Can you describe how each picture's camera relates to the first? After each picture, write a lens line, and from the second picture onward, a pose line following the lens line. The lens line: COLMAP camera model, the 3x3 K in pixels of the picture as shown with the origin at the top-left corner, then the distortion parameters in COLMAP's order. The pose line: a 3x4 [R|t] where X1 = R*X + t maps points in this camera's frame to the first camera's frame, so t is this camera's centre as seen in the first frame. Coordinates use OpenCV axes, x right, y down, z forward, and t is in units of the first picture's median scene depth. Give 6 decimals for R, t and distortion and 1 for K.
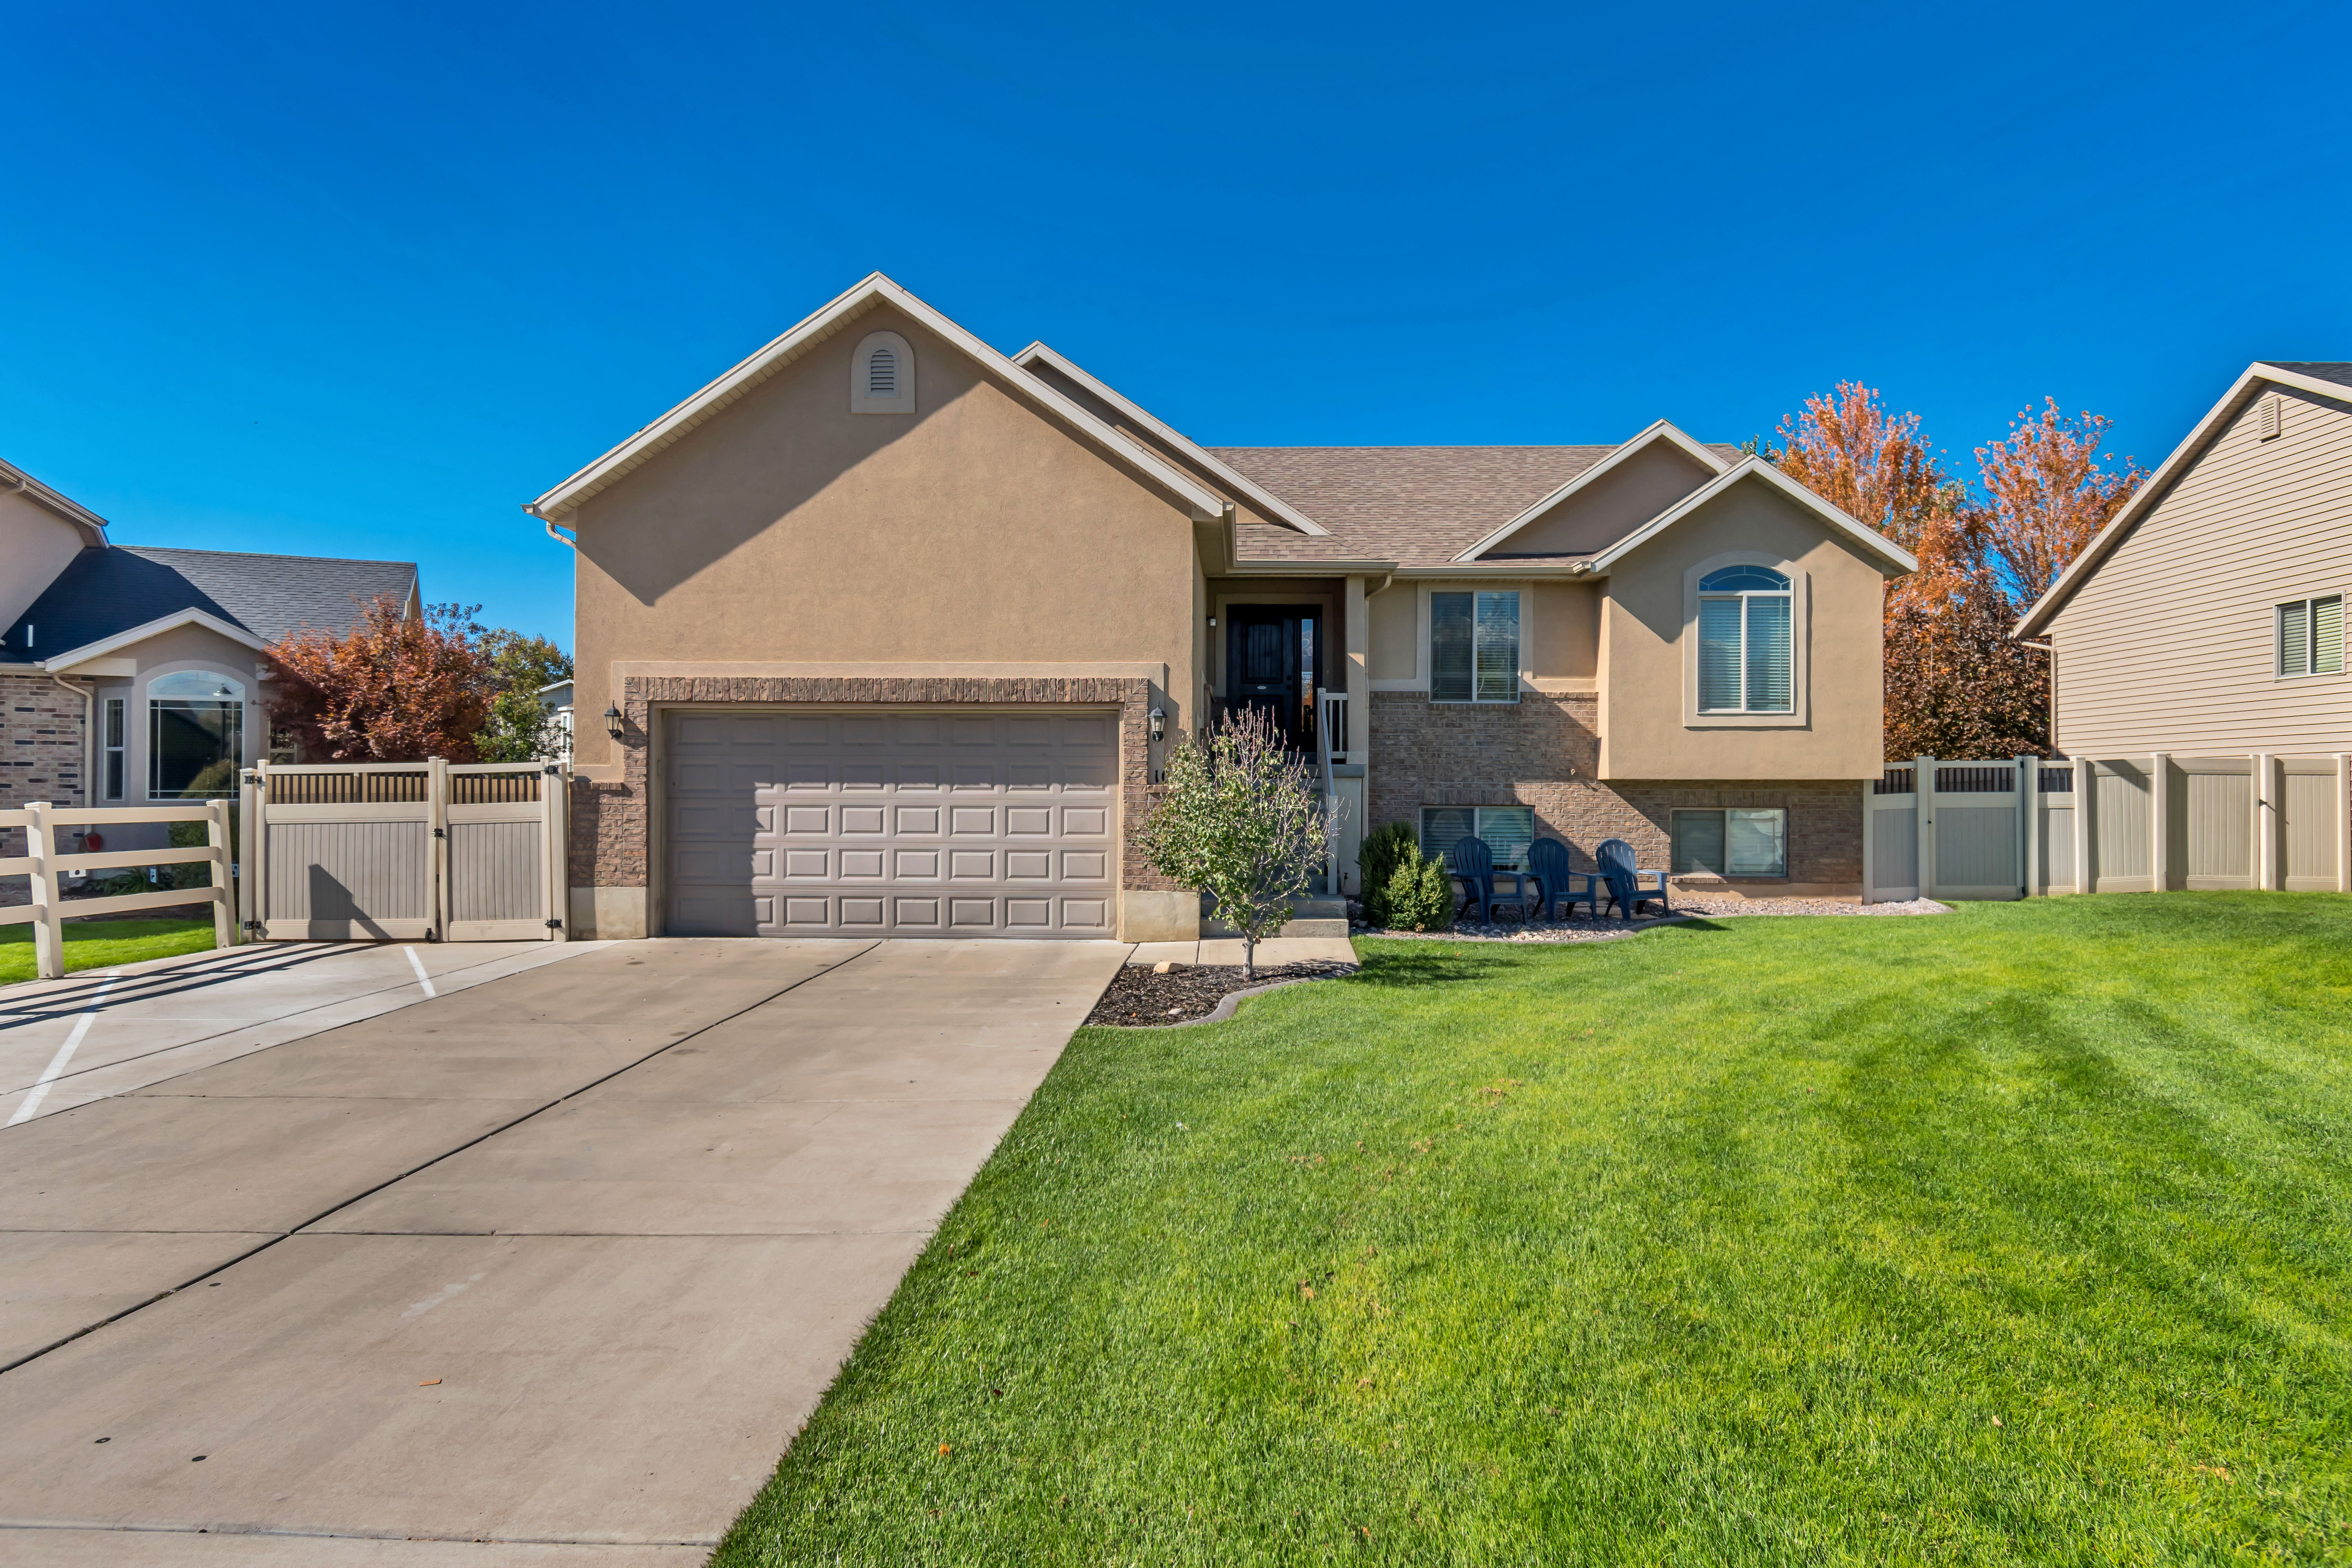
lens RADIAL K [[1360.5, 0, 1173.3], [0, 1360.5, 775.9], [0, 0, 1]] dist [0.001486, 0.000183]
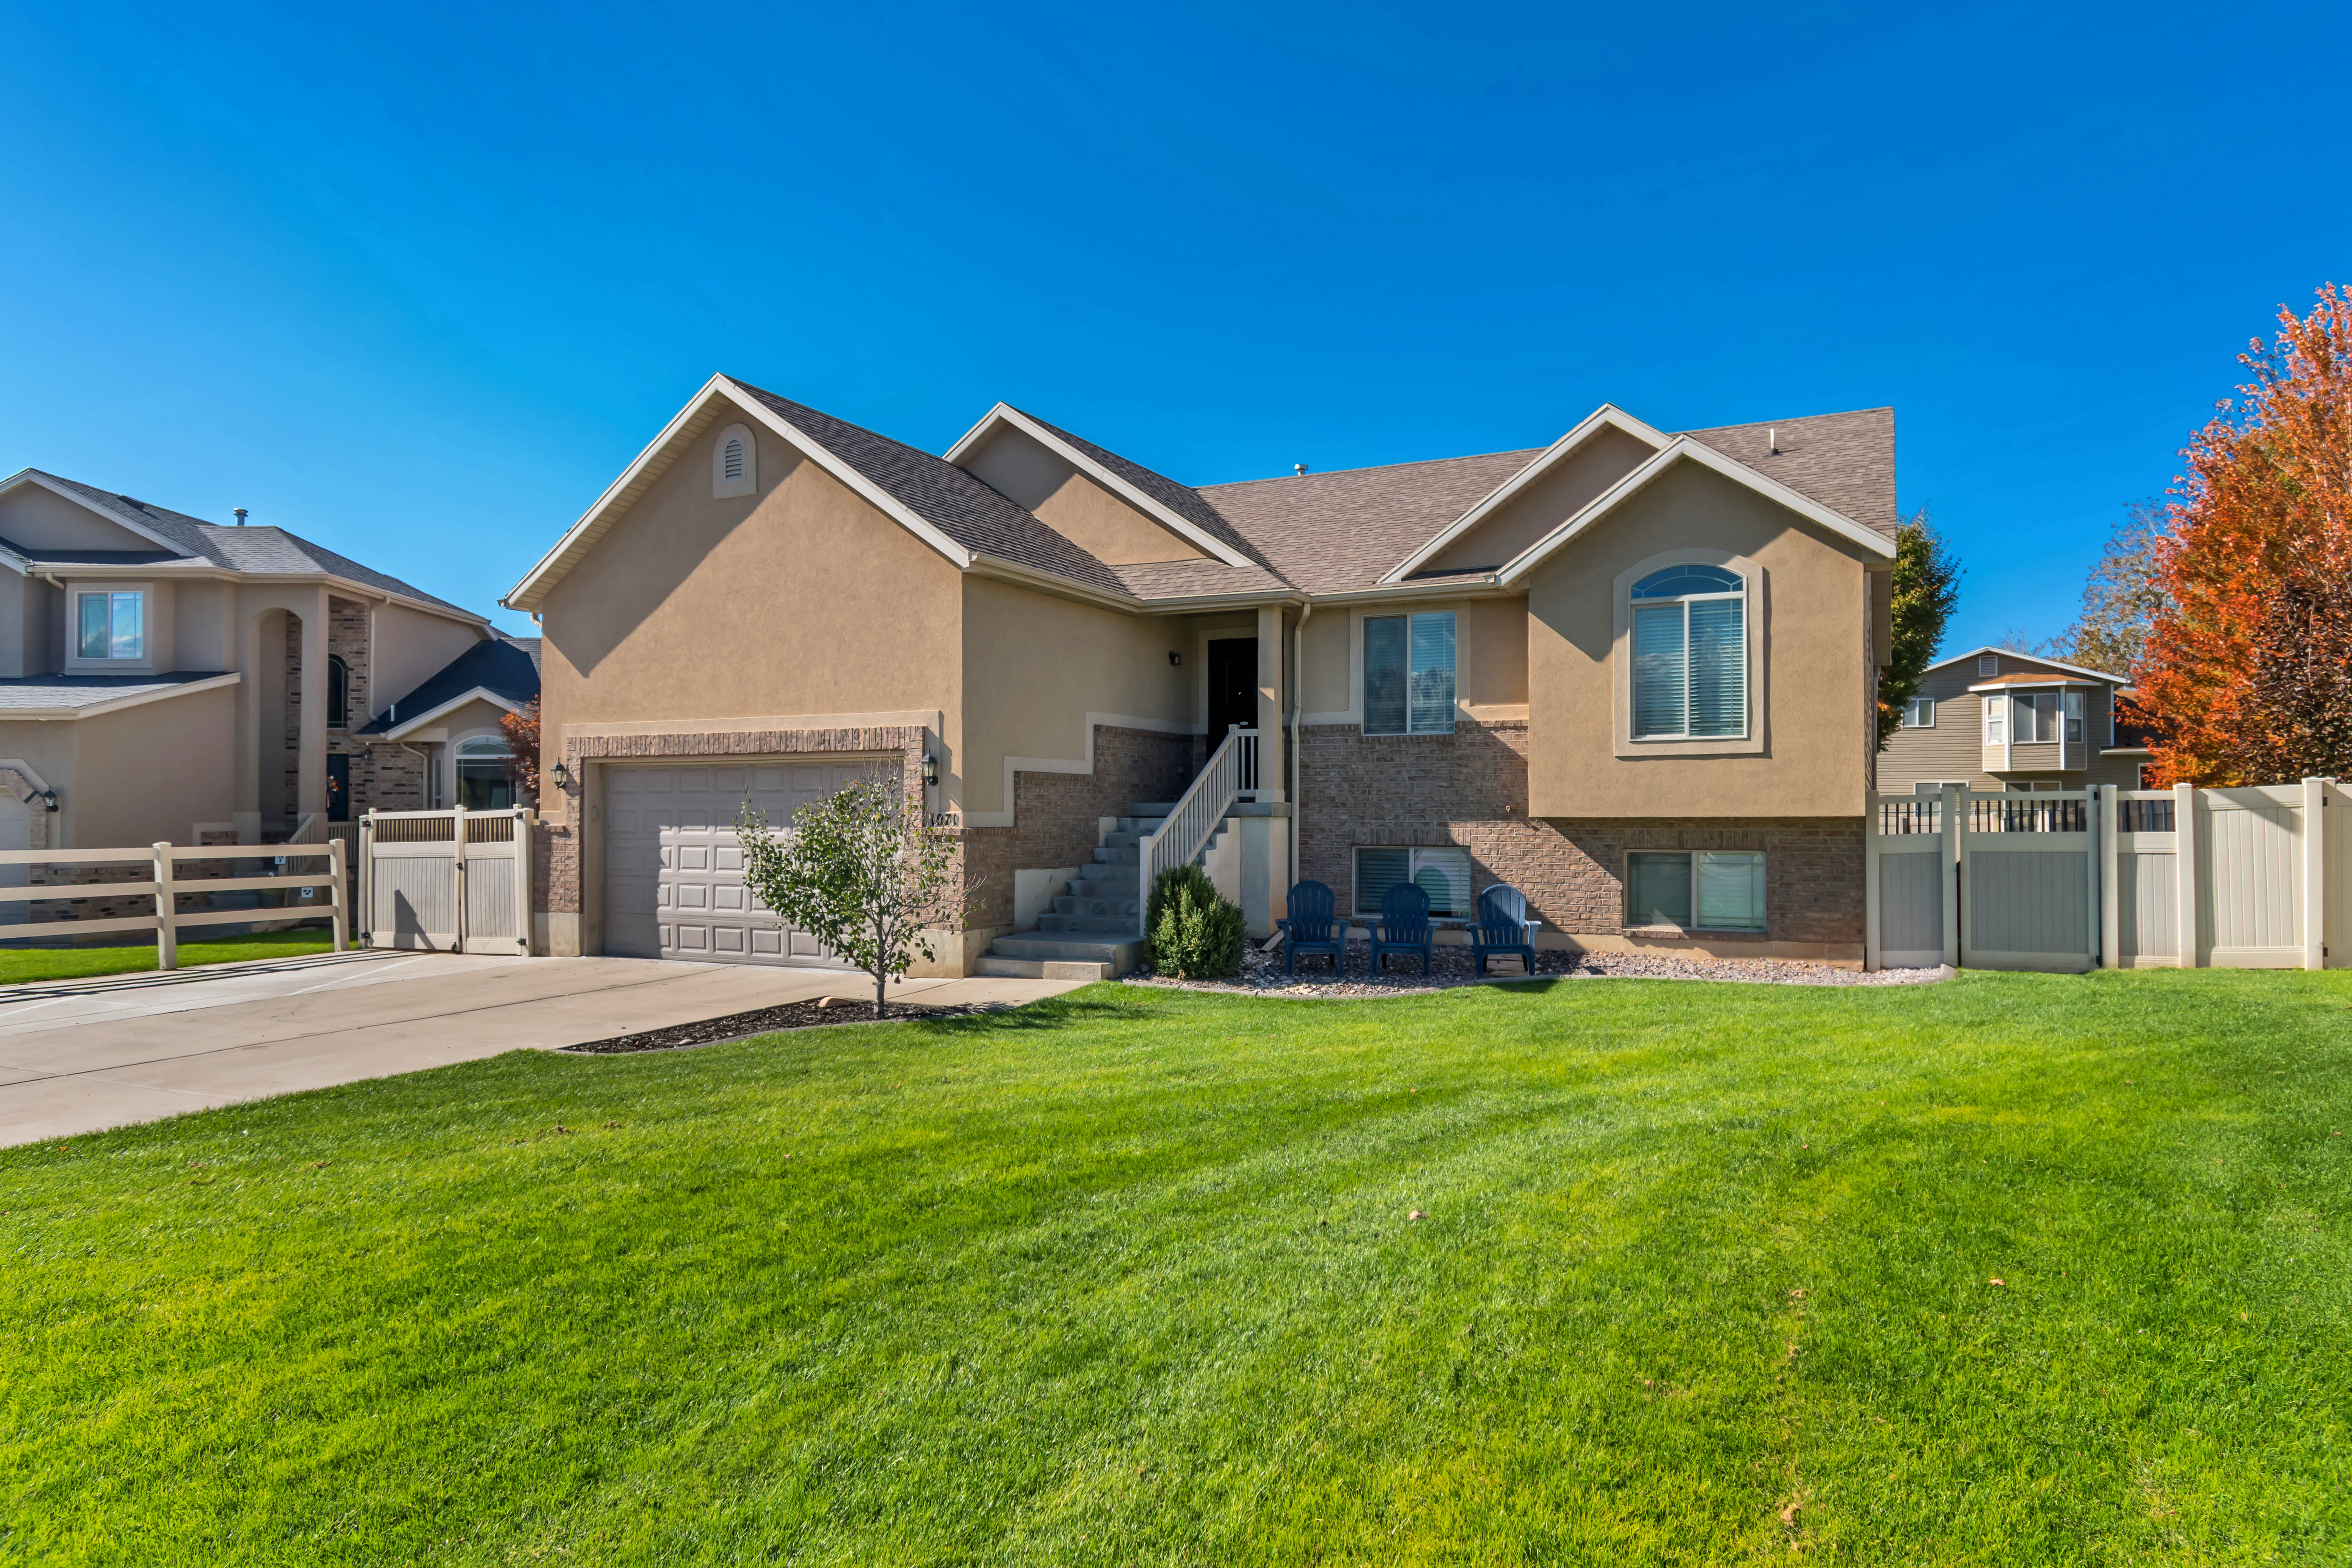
lens RADIAL K [[1360.5, 0, 1158.7], [0, 1360.5, 799.9], [0, 0, 1]] dist [0.001486, 0.000183]
pose [[0.918170, -0.009025, -0.396083, 0.536750], [0.007854, 0.999959, -0.004579, -0.008148], [0.396108, 0.001093, 0.918203, 0.105135]]
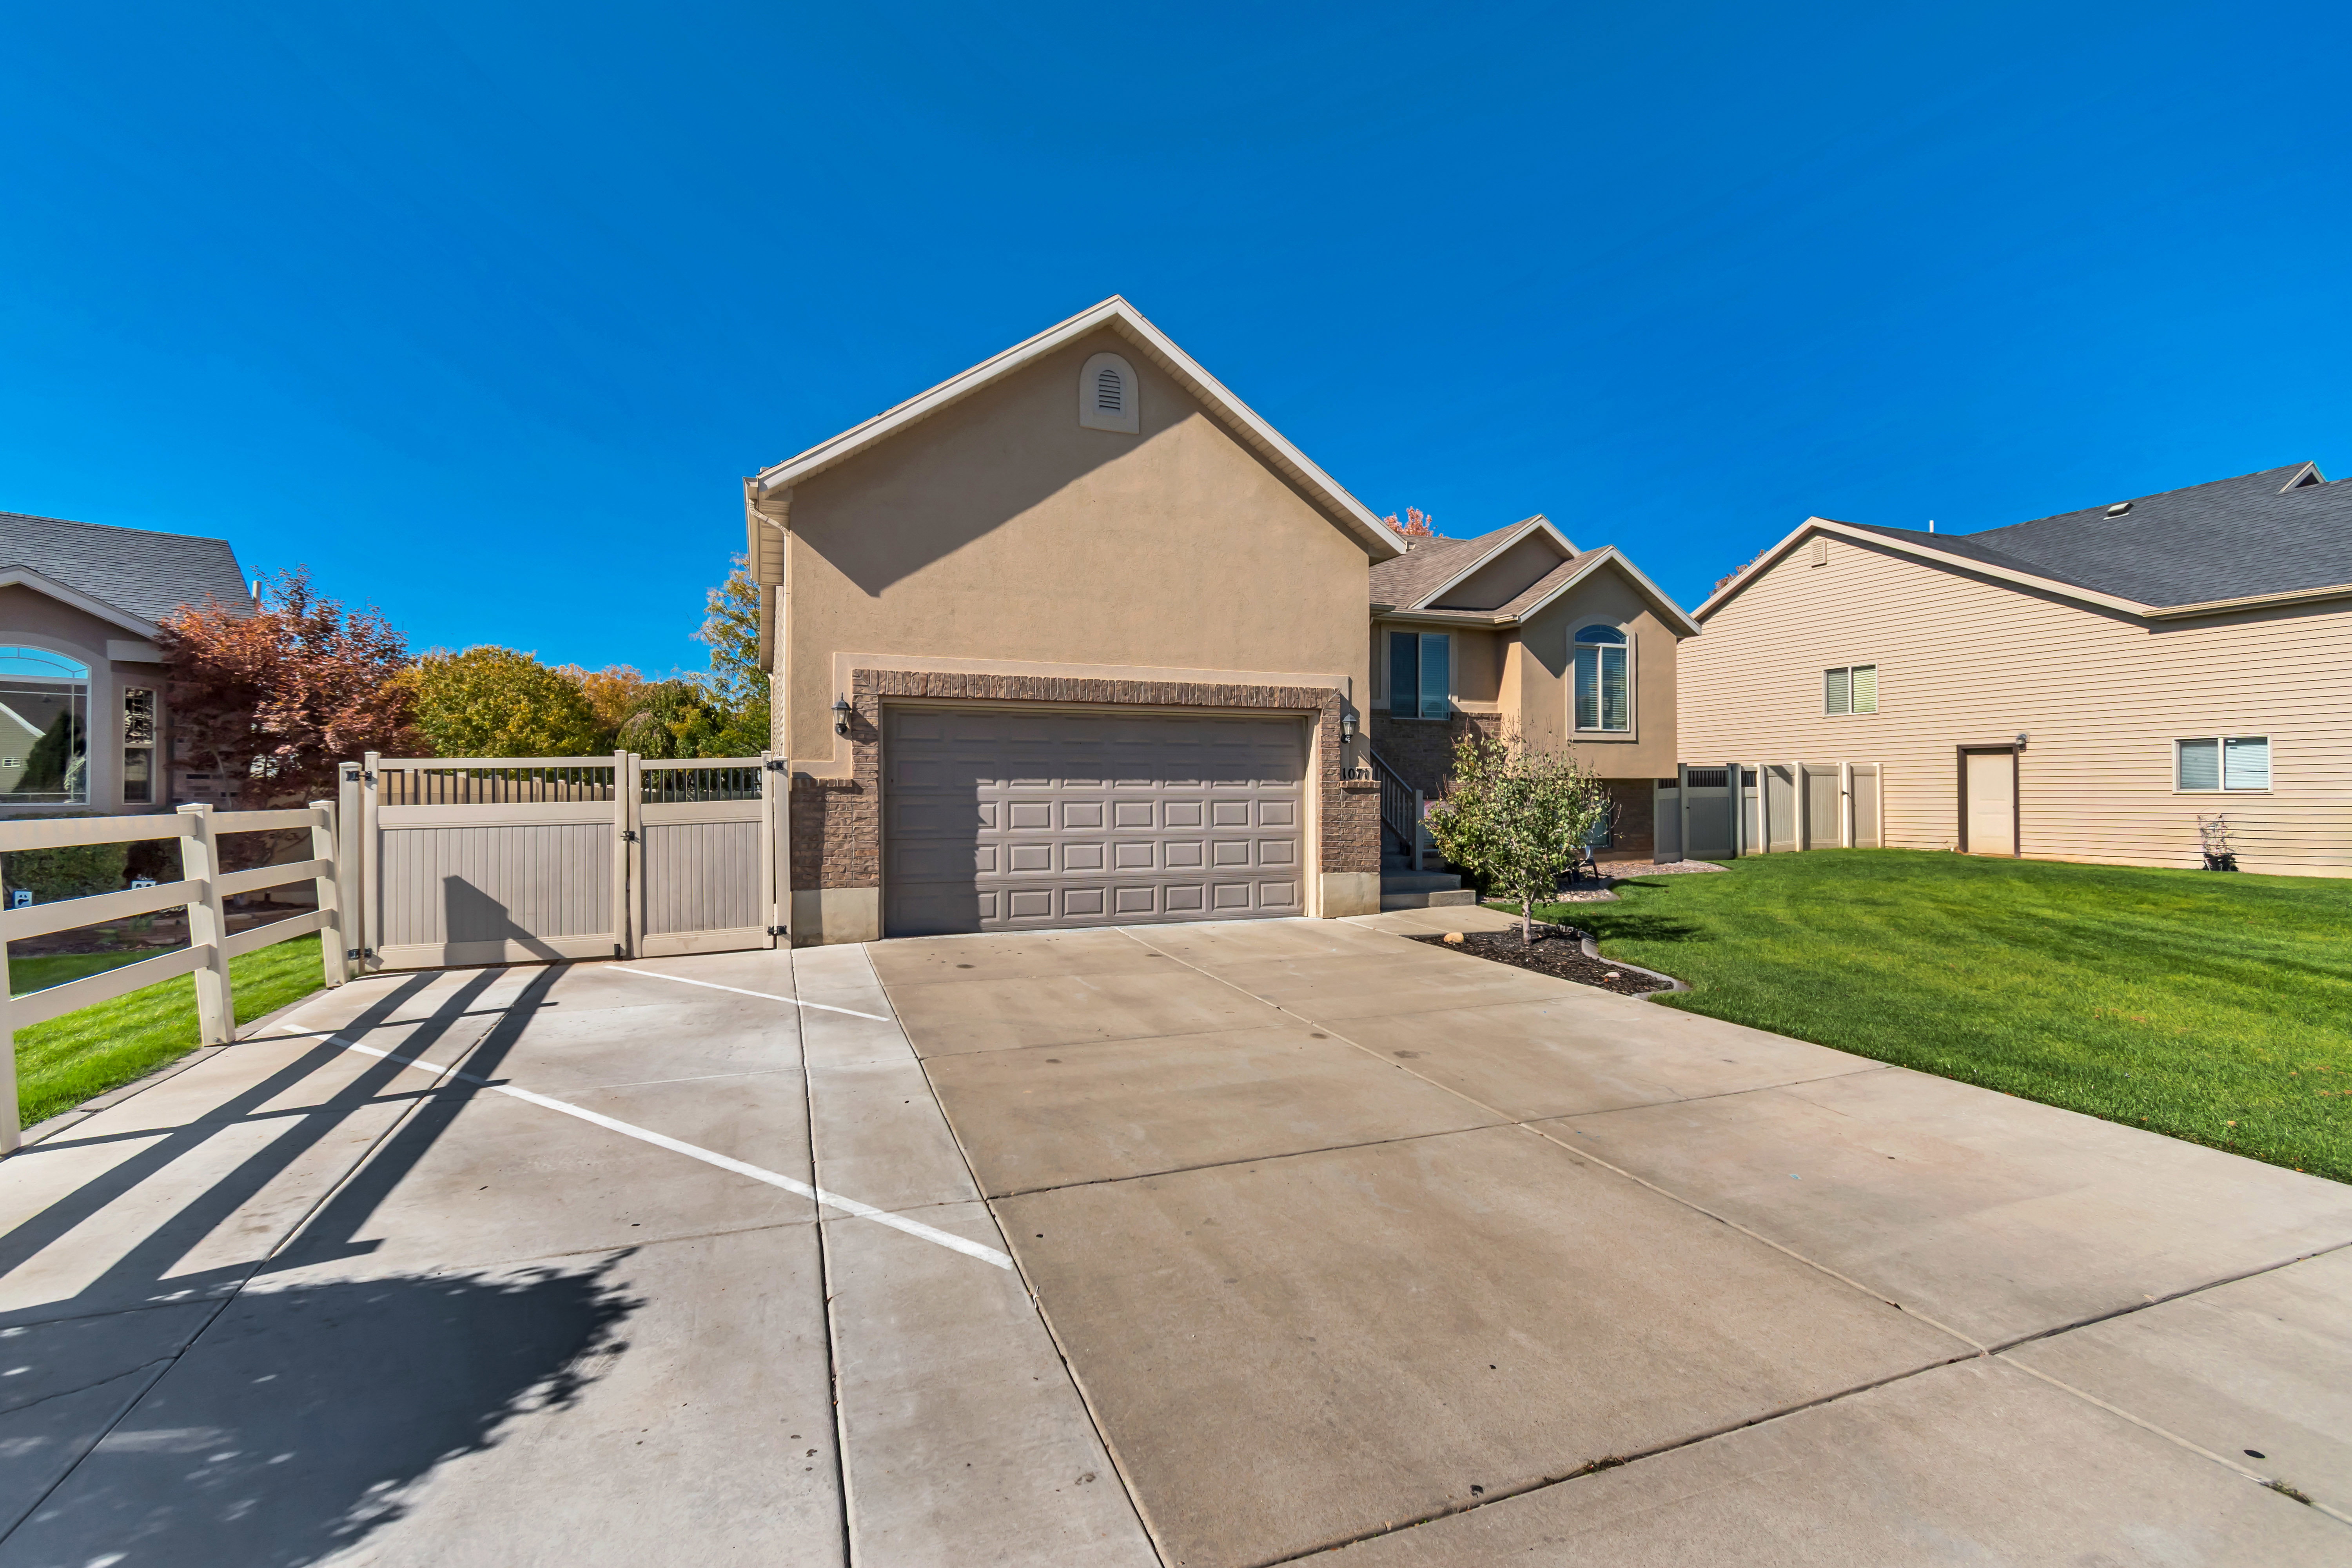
lens RADIAL K [[1031.9, 0, 1175.6], [0, 1031.9, 778.6], [0, 0, 1]] dist [0.002306, 0.000269]
pose [[0.919645, 0.000197, 0.392752, -0.469450], [0.001115, 0.999995, -0.003112, 0.006919], [-0.392750, 0.003300, 0.919639, 0.236227]]
